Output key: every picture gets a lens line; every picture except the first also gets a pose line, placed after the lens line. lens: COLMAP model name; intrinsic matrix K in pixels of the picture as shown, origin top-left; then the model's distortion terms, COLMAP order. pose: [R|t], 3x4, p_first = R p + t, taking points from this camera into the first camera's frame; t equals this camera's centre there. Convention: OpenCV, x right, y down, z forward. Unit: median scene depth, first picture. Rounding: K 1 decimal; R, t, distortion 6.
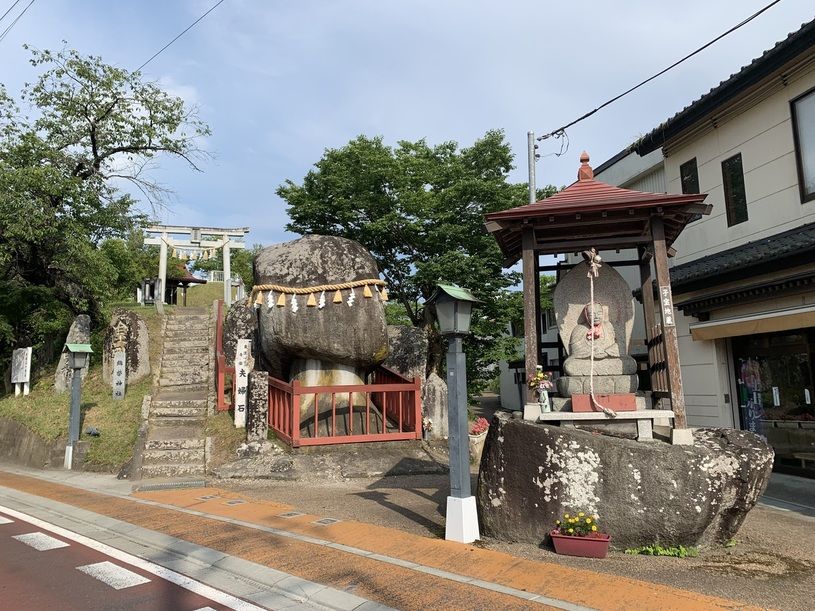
lens RADIAL K [[627.5, 0, 407.5], [0, 627.5, 305.5], [0, 0, 1]] dist [0.075824, -0.123761]
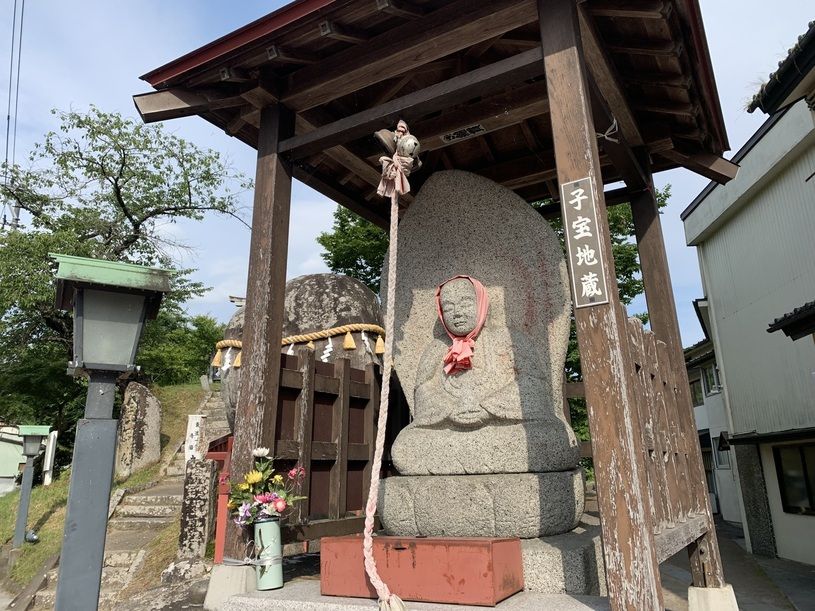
lens RADIAL K [[627.5, 0, 407.5], [0, 627.5, 305.5], [0, 0, 1]] dist [0.075824, -0.123761]
pose [[0.956184, -0.073676, -0.283343, 0.201016], [0.037530, 0.990678, -0.130951, 0.032832], [0.290350, 0.114579, 0.950036, 0.339324]]
